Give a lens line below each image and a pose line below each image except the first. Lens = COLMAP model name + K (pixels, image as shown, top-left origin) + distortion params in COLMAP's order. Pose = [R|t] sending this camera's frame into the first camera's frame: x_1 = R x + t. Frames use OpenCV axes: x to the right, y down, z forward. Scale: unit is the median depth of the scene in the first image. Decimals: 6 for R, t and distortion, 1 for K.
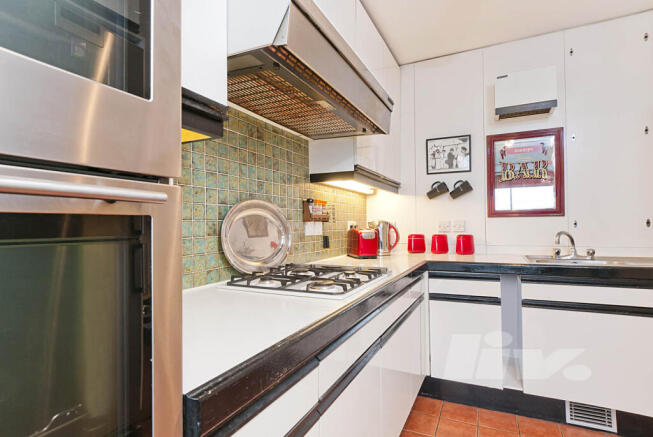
lens RADIAL K [[346.3, 0, 327.4], [0, 346.3, 218.9], [0, 0, 1]] dist [-0.000946, 0.000592]
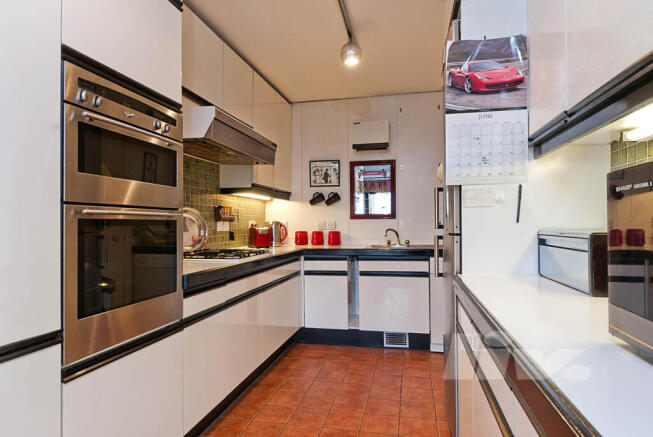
lens RADIAL K [[373.8, 0, 328.8], [0, 373.8, 219.5], [0, 0, 1]] dist [0.005031, 0.000065]
pose [[0.971207, 0.006660, 0.238144, 0.014796], [-0.007404, 0.999970, 0.002232, -0.005629], [-0.238122, -0.003931, 0.971227, -0.513176]]
